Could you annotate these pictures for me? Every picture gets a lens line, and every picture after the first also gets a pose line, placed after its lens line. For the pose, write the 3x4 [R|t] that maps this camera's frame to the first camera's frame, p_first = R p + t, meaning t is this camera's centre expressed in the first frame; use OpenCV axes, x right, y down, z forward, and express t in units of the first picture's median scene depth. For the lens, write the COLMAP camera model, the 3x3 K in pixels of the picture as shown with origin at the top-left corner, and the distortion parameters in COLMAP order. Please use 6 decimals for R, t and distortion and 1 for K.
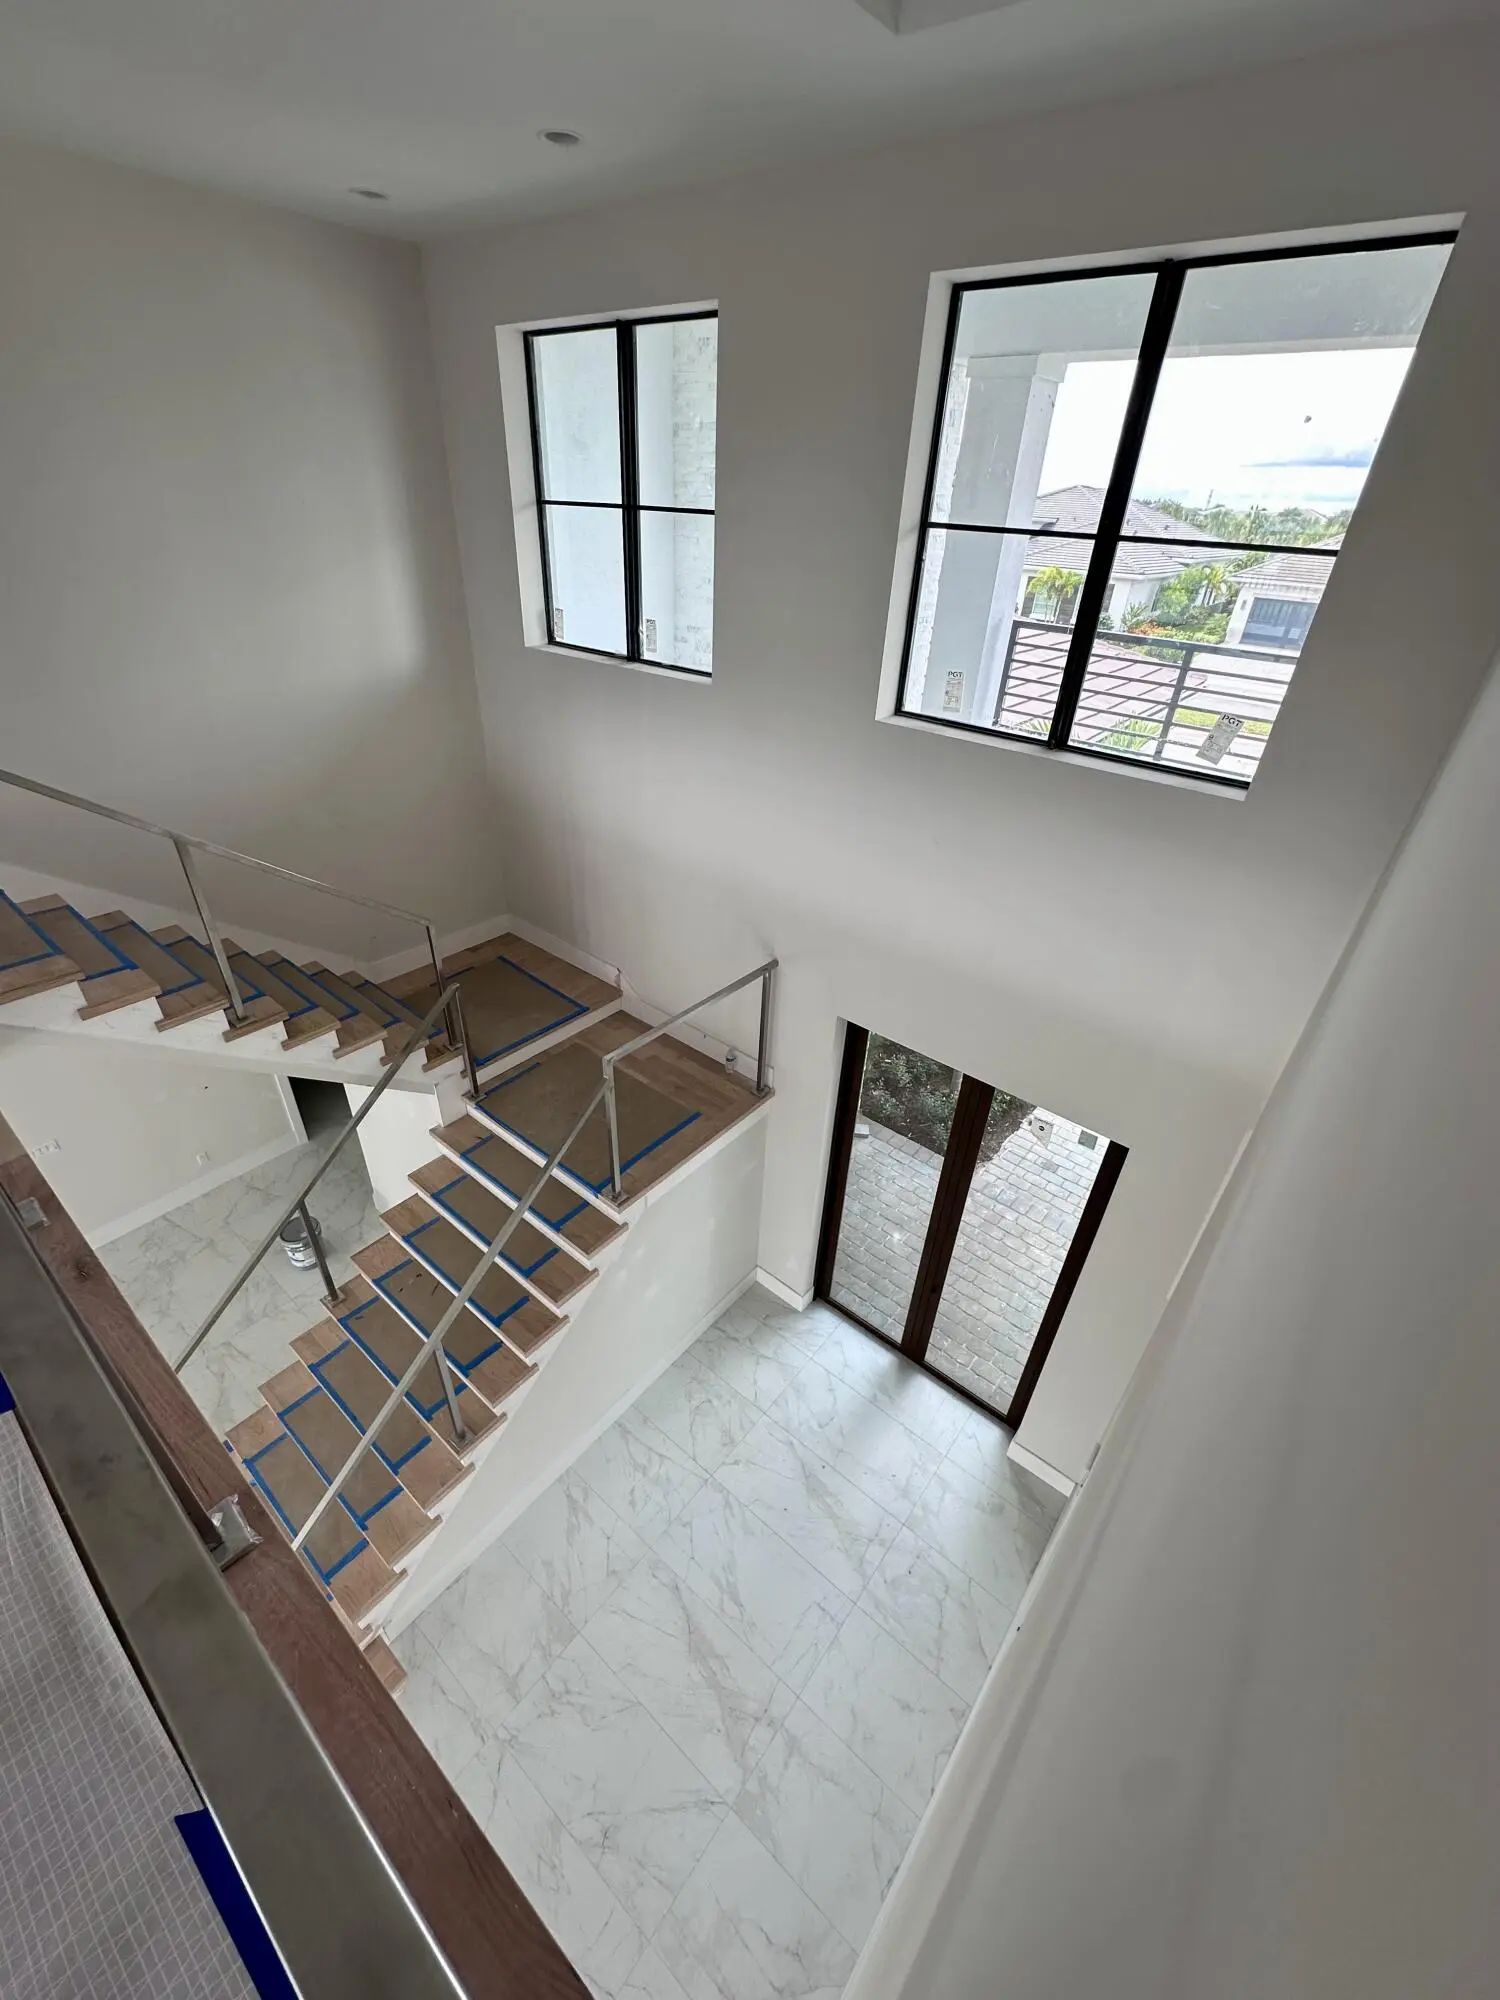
lens RADIAL K [[805.7, 0, 750.0], [0, 805.7, 1000.0], [0, 0, 1]] dist [0.000578, -0.000012]
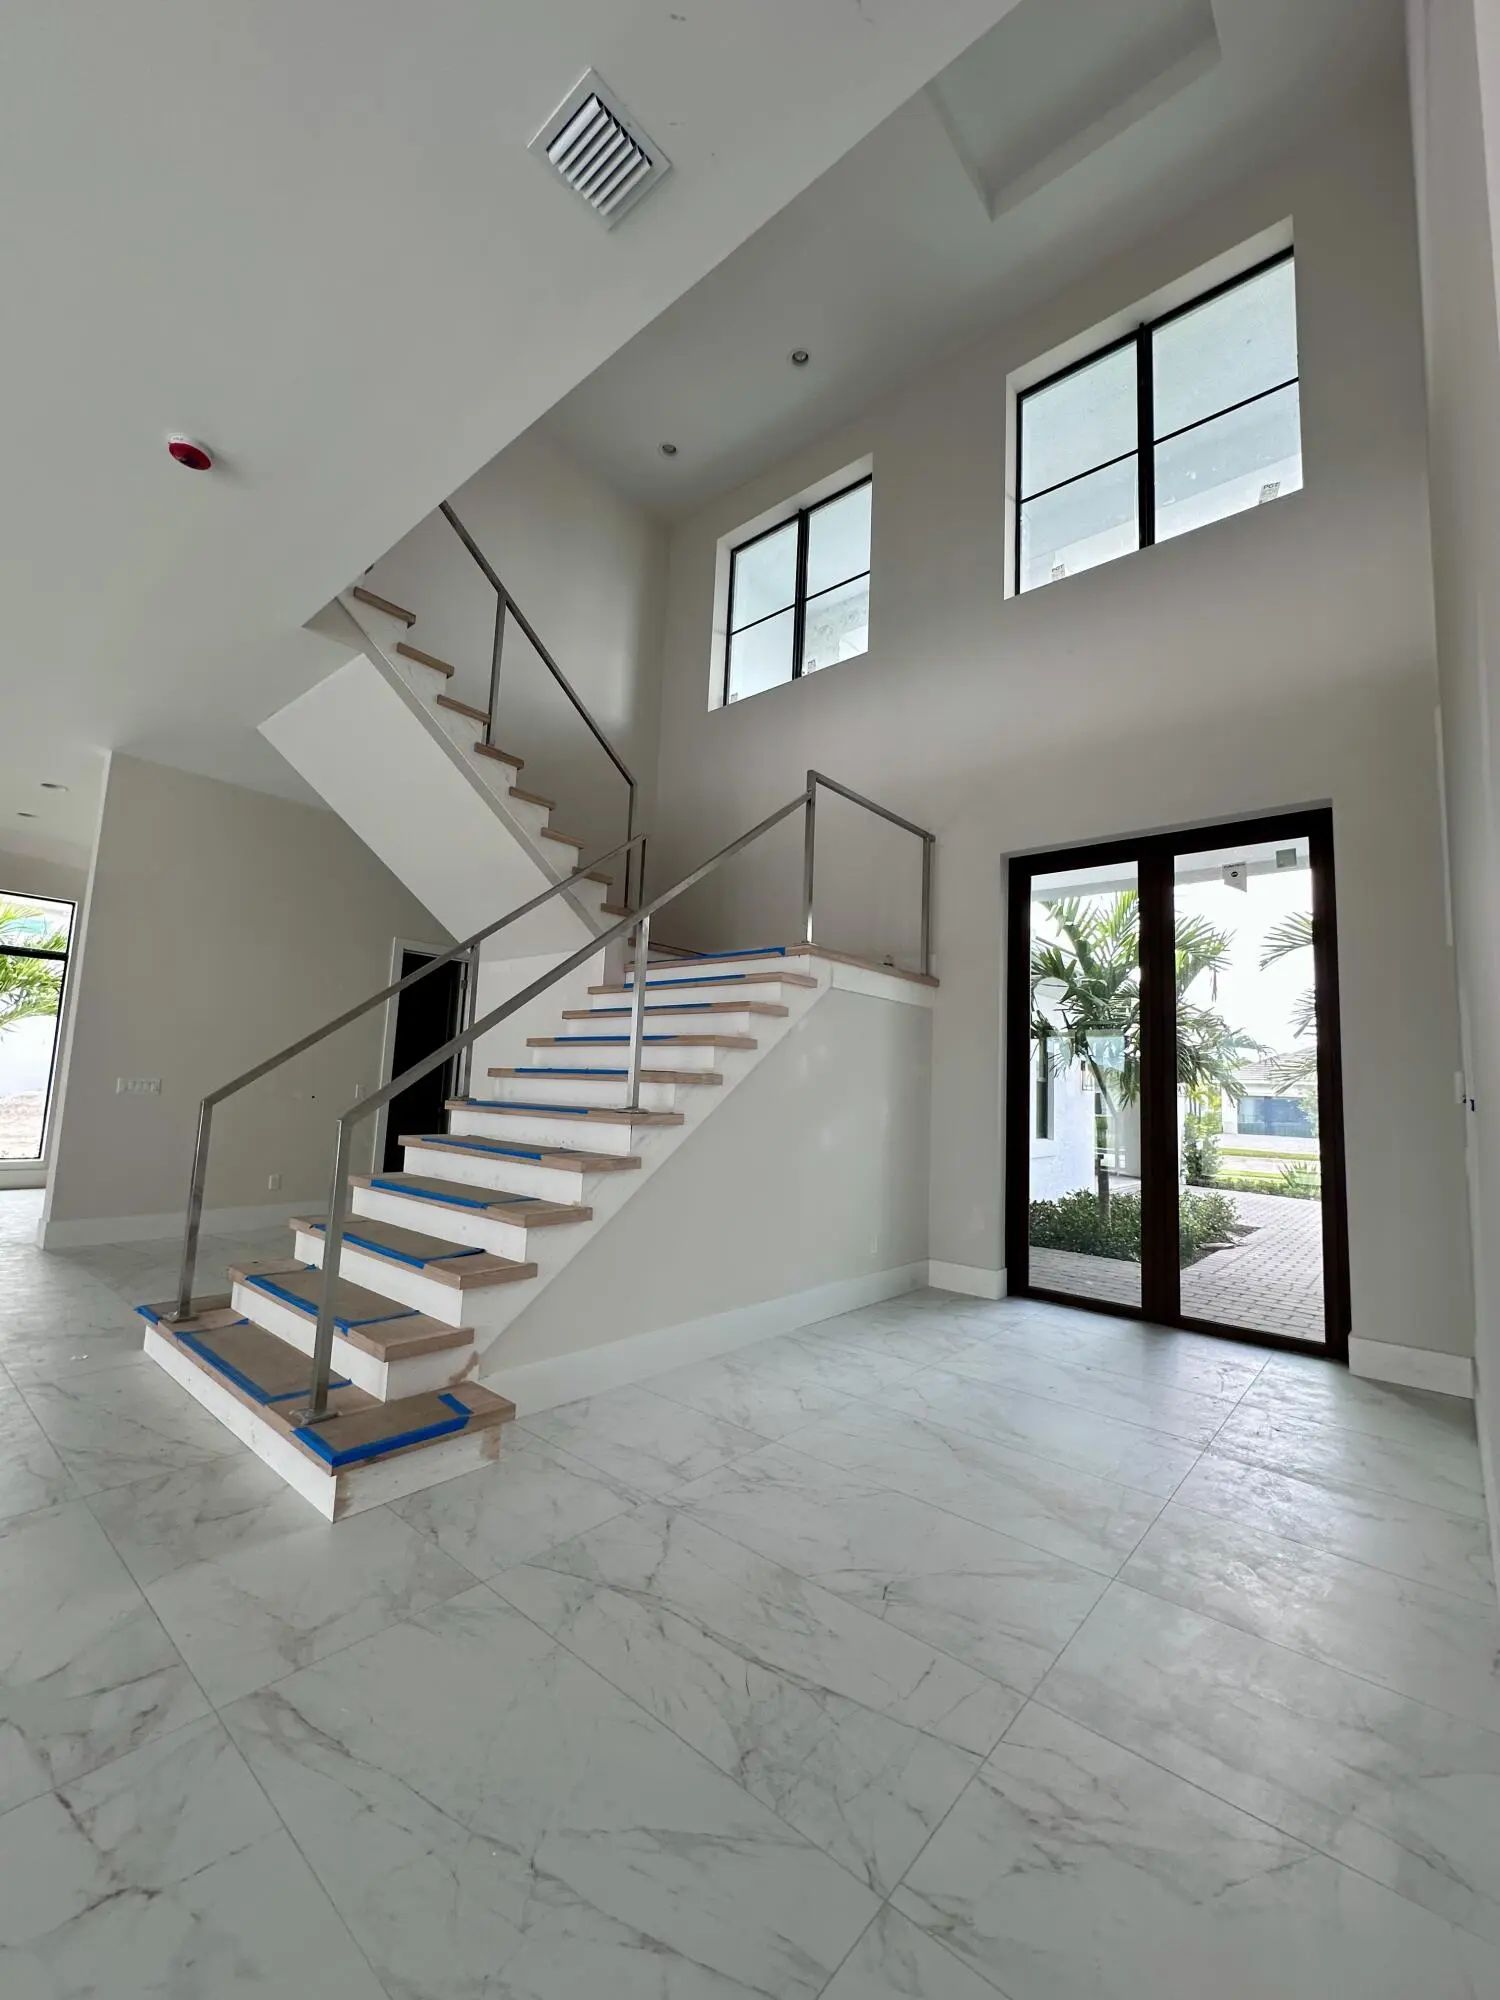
lens RADIAL K [[805.7, 0, 750.0], [0, 805.7, 1000.0], [0, 0, 1]] dist [0.000578, -0.000012]
pose [[0.999741, -0.003797, -0.022448, -0.195162], [-0.011023, 0.782013, -0.623165, 0.820770], [0.019921, 0.623251, 0.781768, 0.276811]]
